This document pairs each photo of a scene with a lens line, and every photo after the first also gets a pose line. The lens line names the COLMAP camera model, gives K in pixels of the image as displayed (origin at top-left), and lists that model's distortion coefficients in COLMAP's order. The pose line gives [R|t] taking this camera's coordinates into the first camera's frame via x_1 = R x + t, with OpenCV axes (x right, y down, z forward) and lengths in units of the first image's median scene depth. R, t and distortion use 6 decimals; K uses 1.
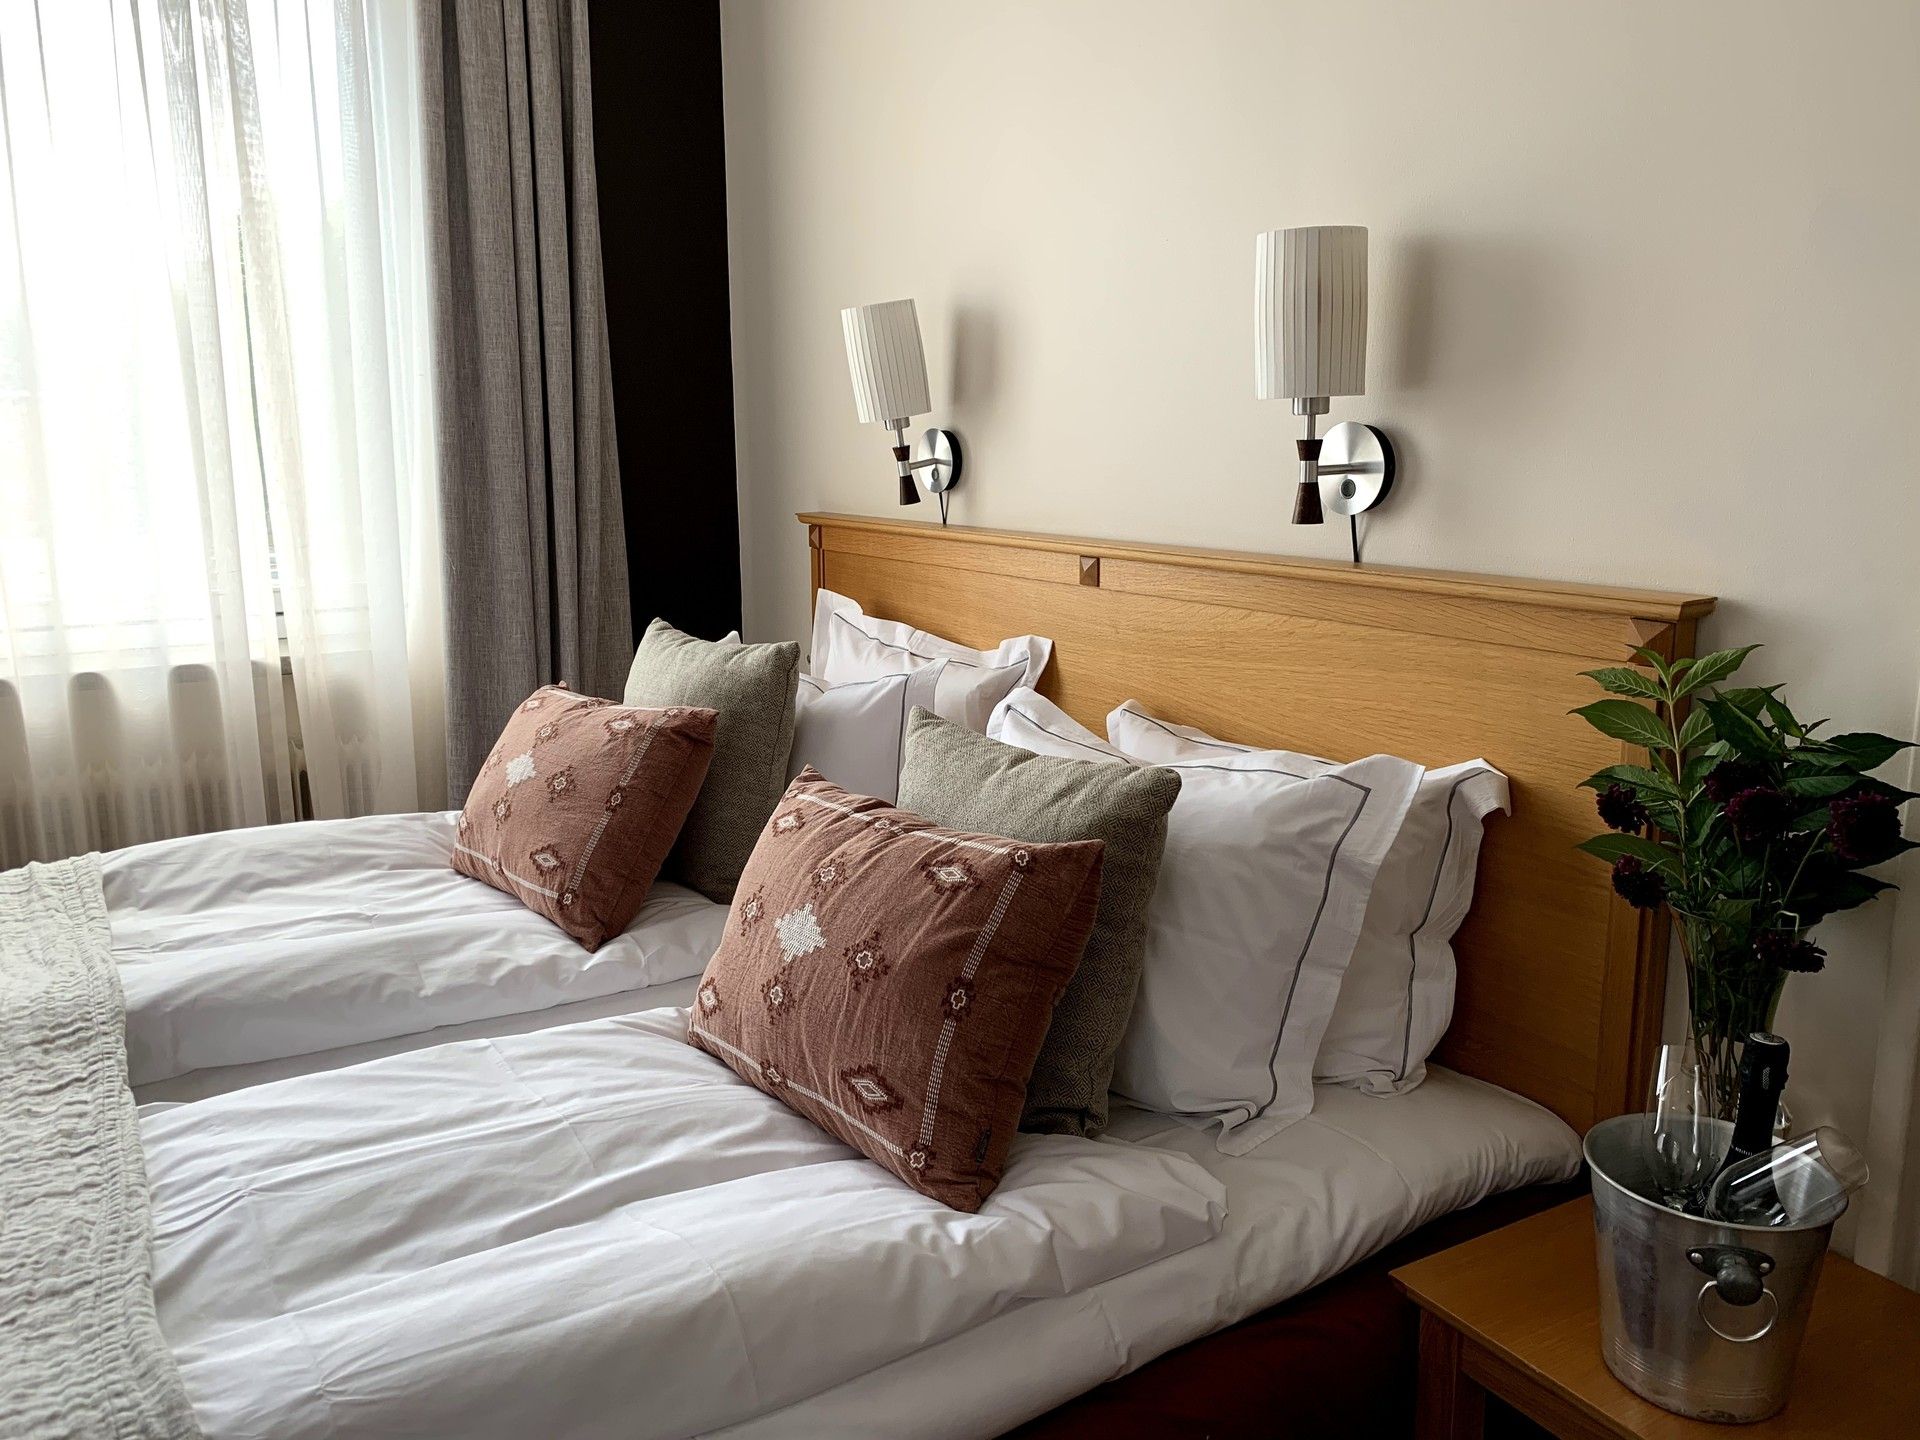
lens RADIAL K [[1494.7, 0, 956.4], [0, 1494.7, 716.0], [0, 0, 1]] dist [0.032881, -0.051063]
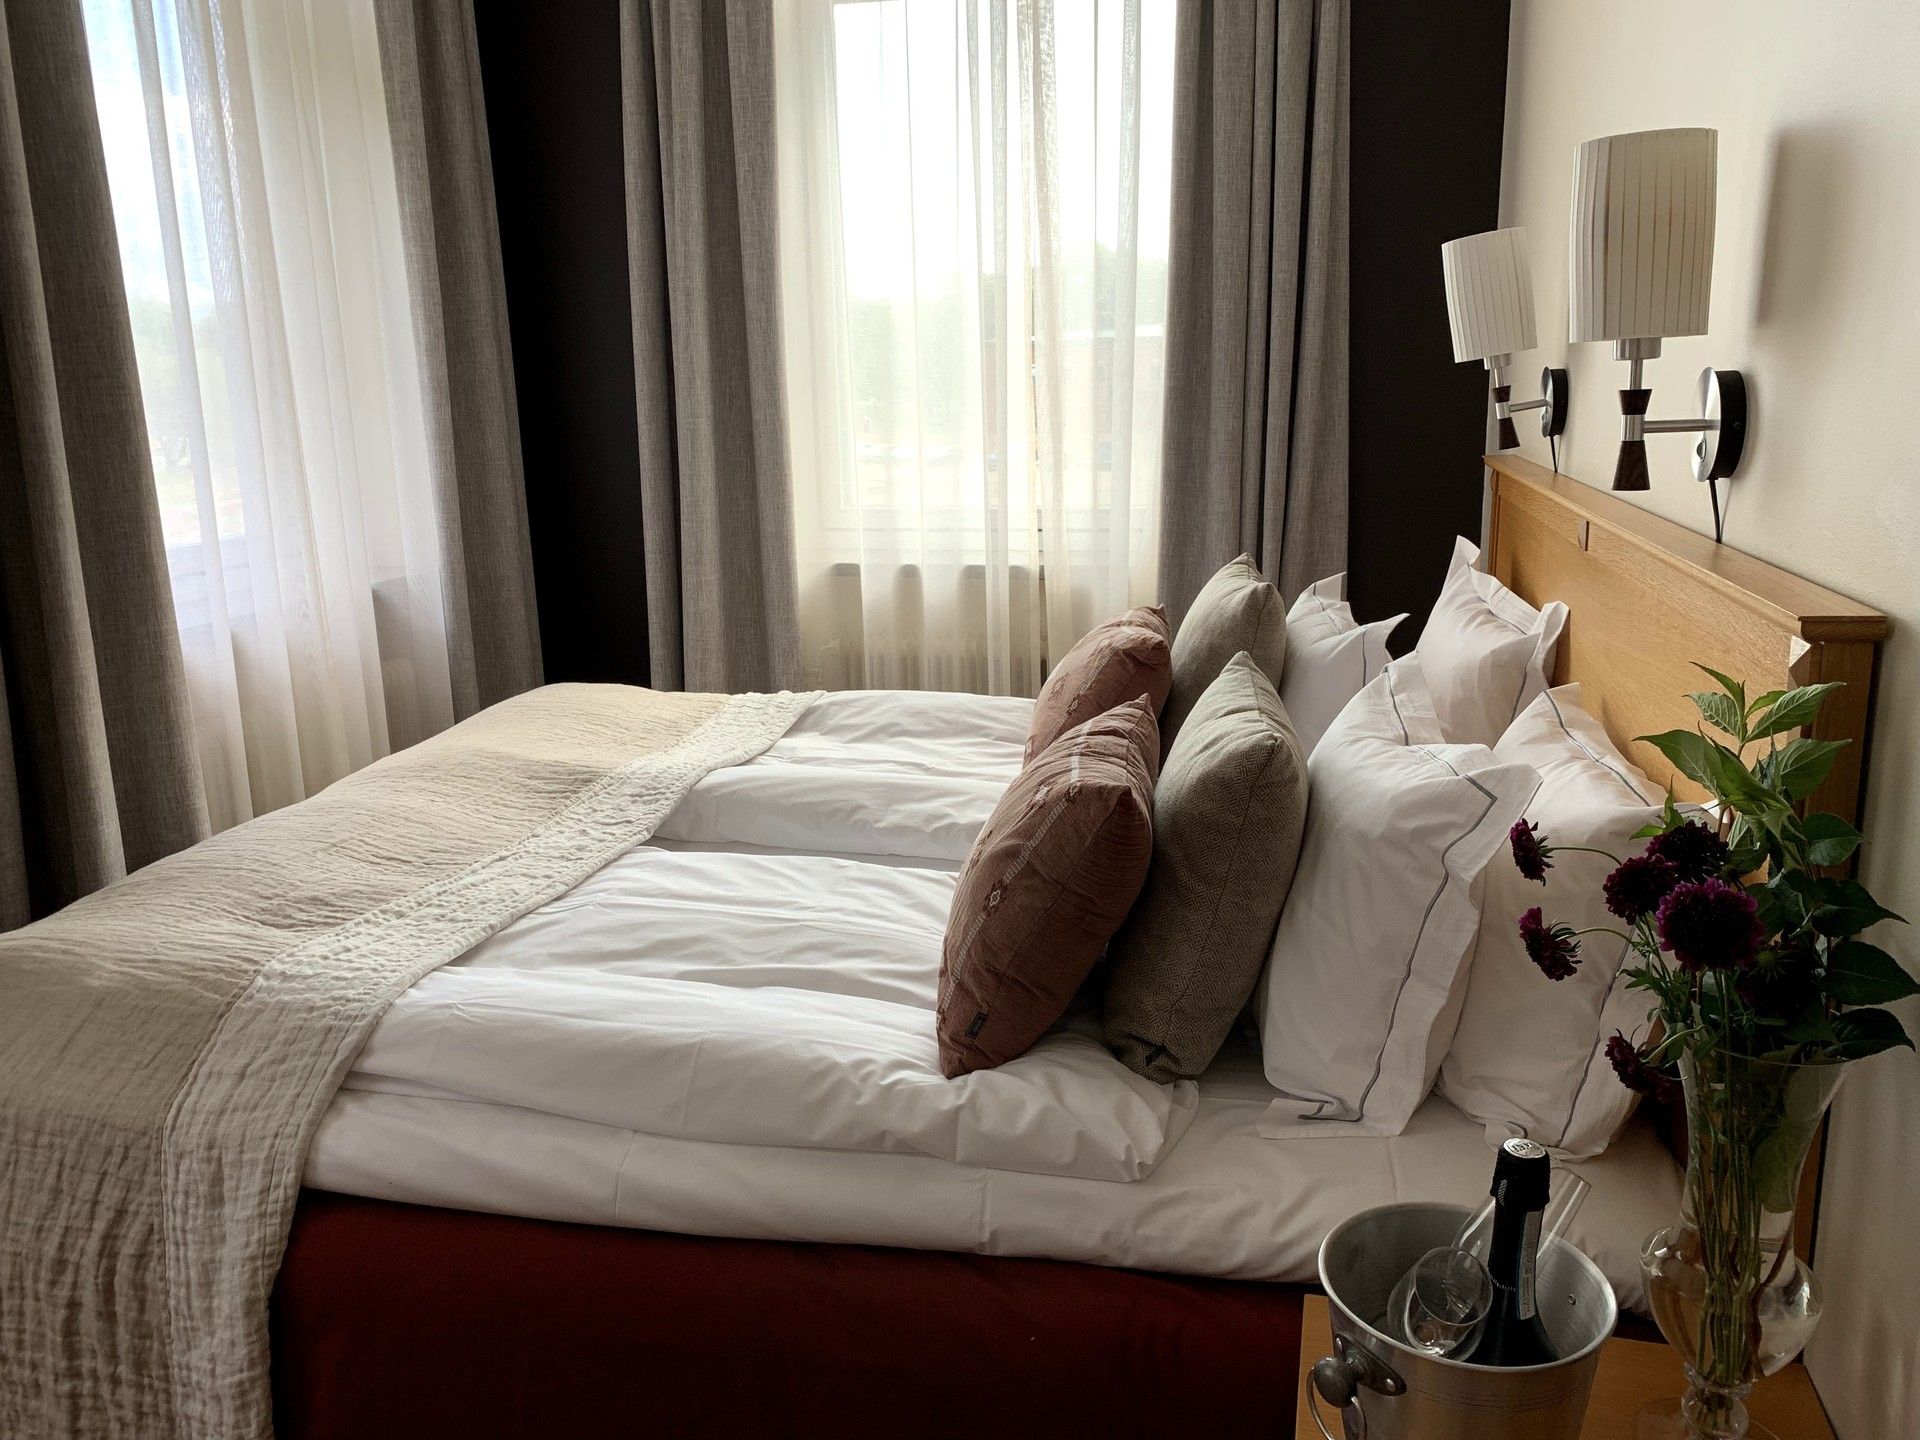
lens RADIAL K [[1494.7, 0, 969.1], [0, 1494.7, 725.9], [0, 0, 1]] dist [0.032881, -0.051063]
pose [[0.697670, 0.155457, -0.699350, 0.628481], [-0.118613, 0.987766, 0.101240, -0.042296], [0.706532, 0.012320, 0.707573, 0.155913]]
